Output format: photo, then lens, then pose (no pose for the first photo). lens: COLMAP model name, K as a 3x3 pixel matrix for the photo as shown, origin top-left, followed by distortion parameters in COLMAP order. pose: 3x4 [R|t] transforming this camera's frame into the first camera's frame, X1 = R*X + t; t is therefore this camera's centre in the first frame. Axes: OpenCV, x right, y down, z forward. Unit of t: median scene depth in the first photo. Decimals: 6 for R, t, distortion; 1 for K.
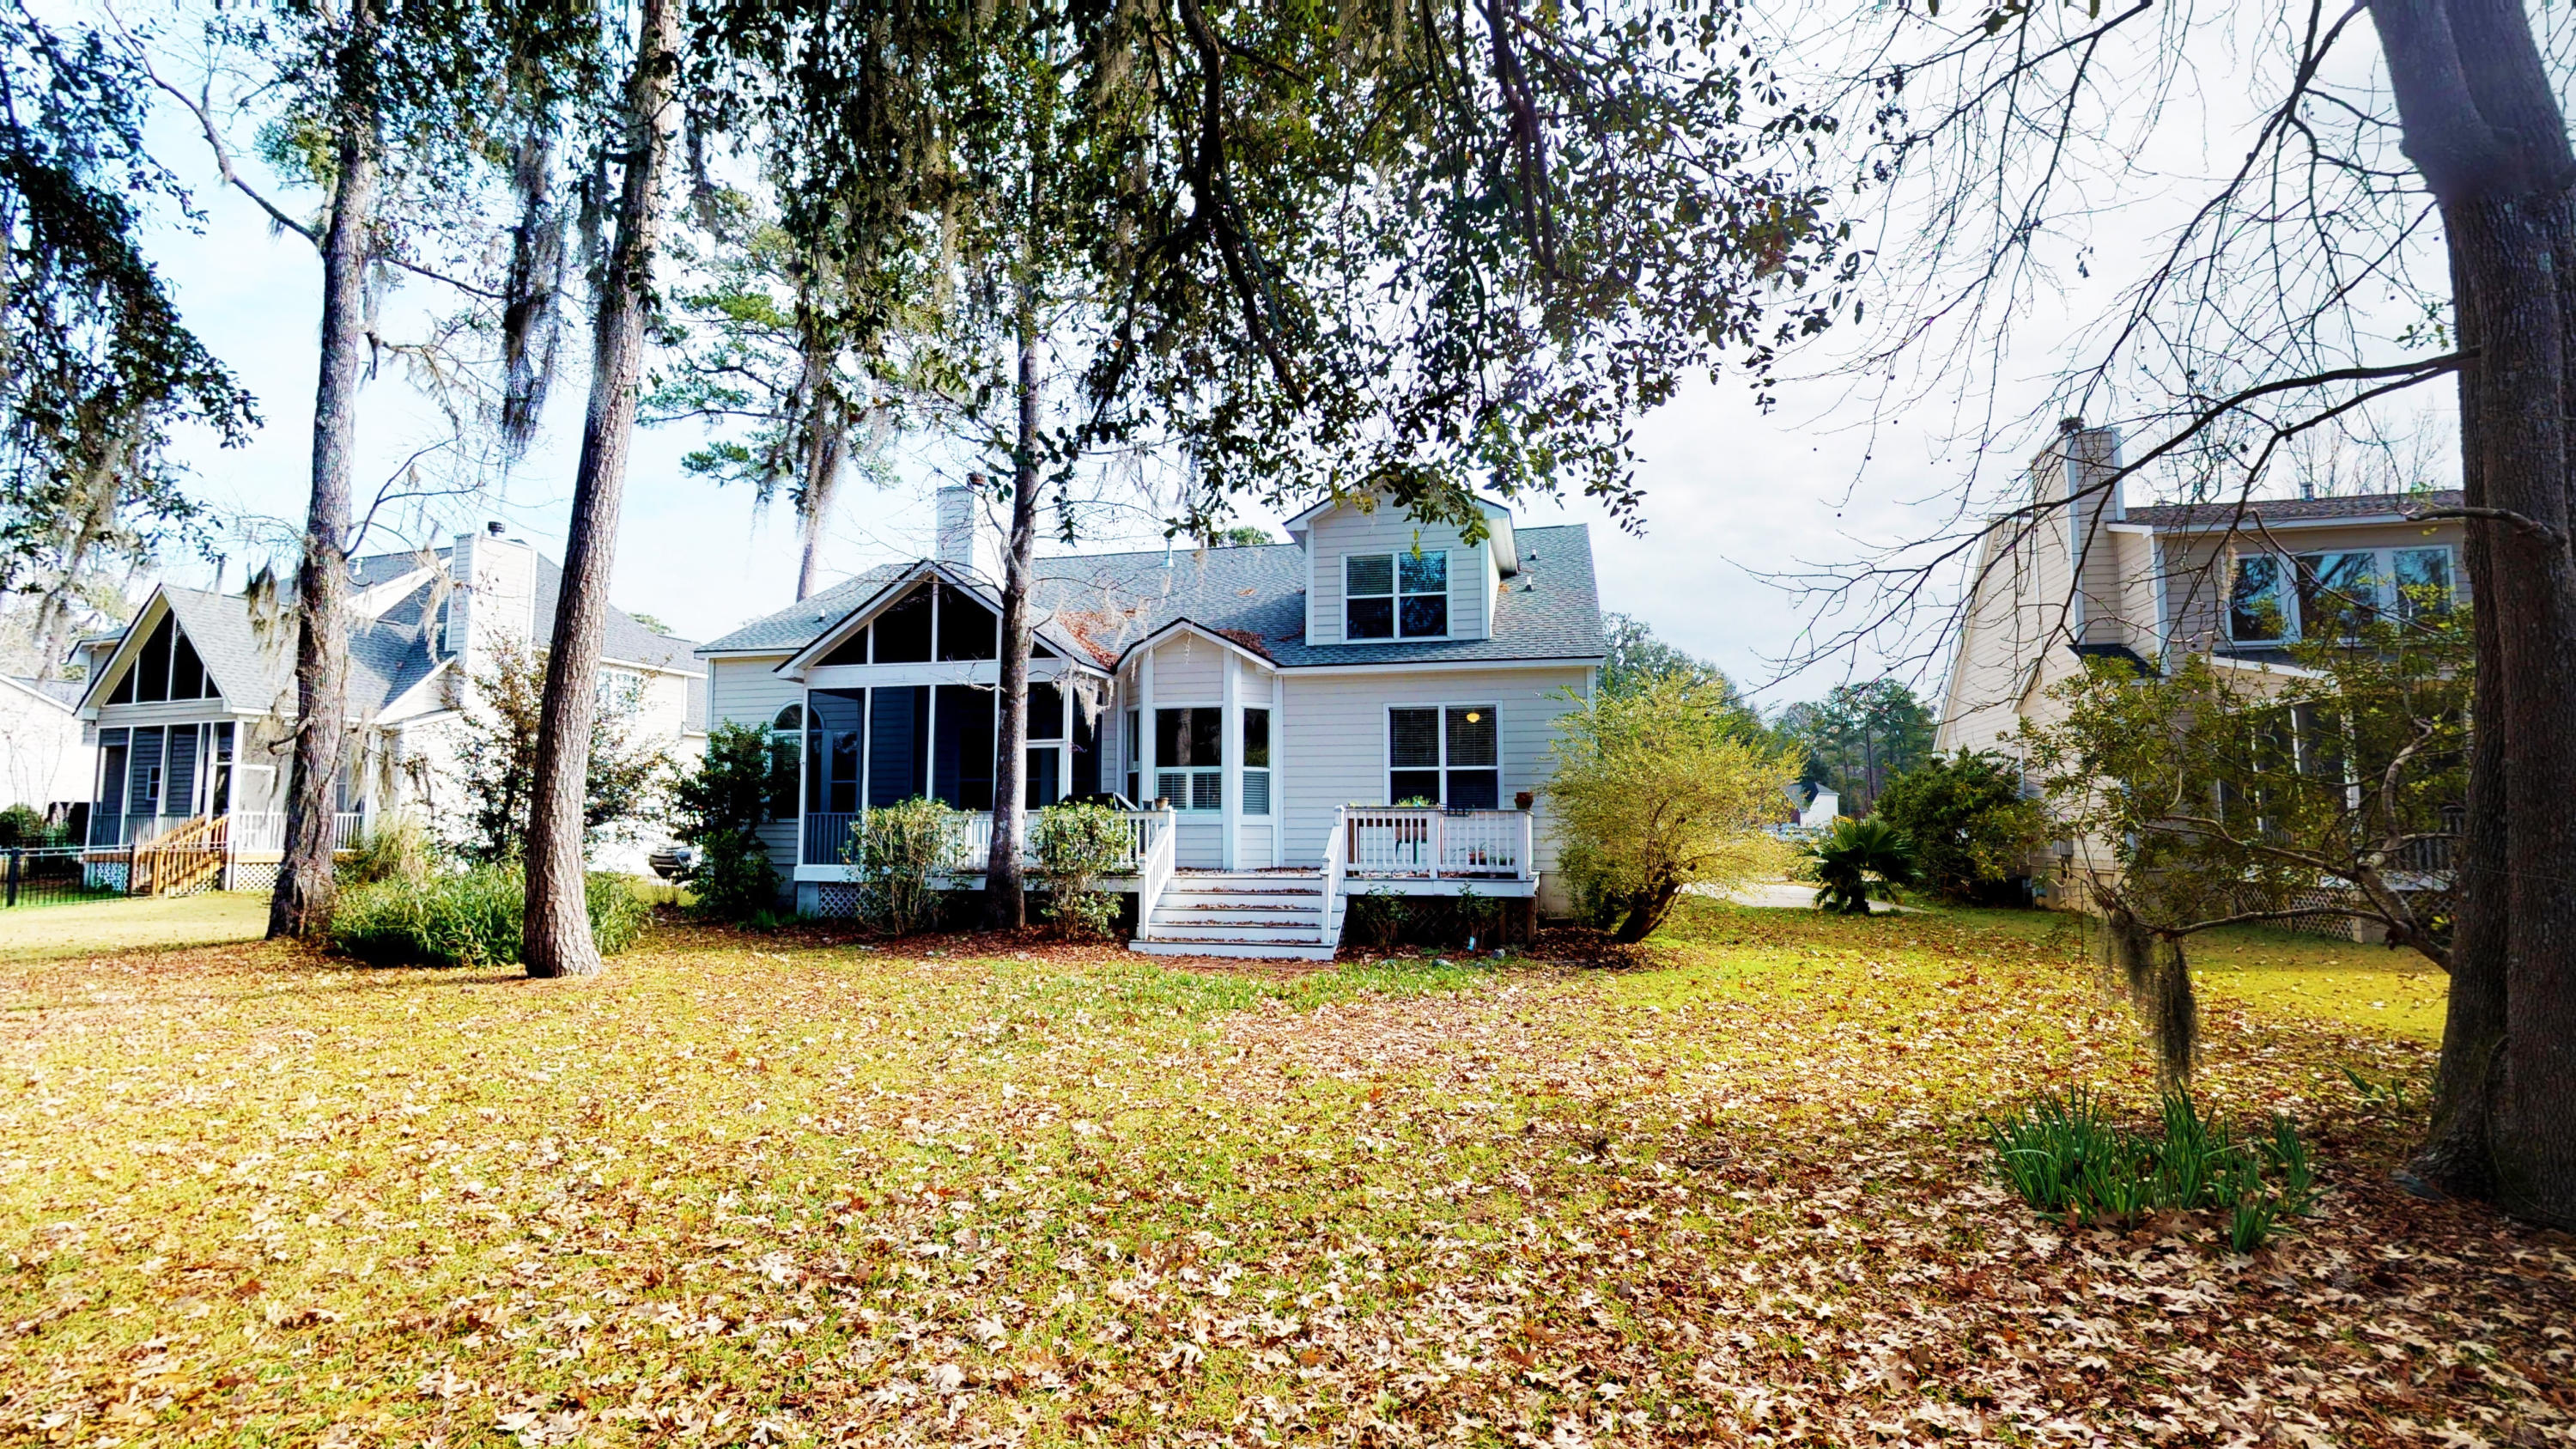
lens RADIAL K [[1194.0, 0, 1288.0], [0, 1194.0, 724.5], [0, 0, 1]] dist [-0.000889, -0.000093]
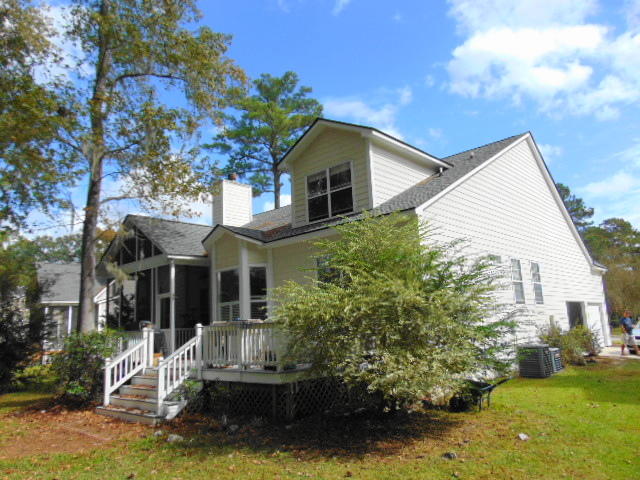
lens RADIAL K [[476.3, 0, 320.0], [0, 476.3, 240.0], [0, 0, 1]] dist [-0.002670, 0.002980]
pose [[0.857826, -0.127175, -0.497957, 0.409712], [0.085368, 0.990700, -0.105955, 0.029462], [0.506800, 0.048382, 0.860705, 0.411766]]
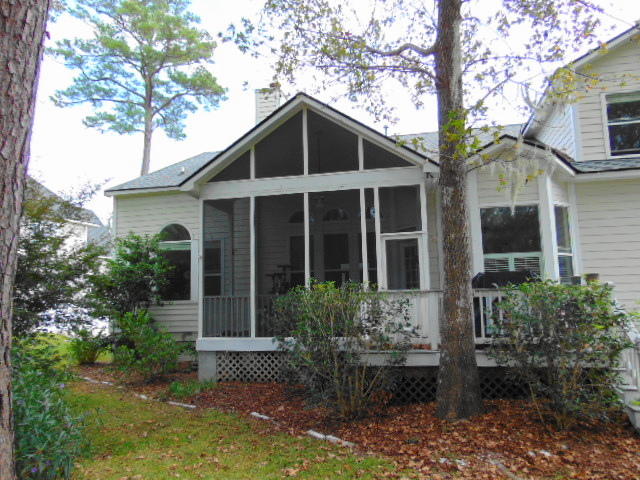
lens RADIAL K [[476.3, 0, 320.0], [0, 476.3, 240.0], [0, 0, 1]] dist [-0.002670, 0.002980]
pose [[0.999728, -0.017963, 0.014901, -0.284171], [0.018689, 0.998571, -0.050070, 0.041599], [-0.013981, 0.050335, 0.998635, 0.485262]]
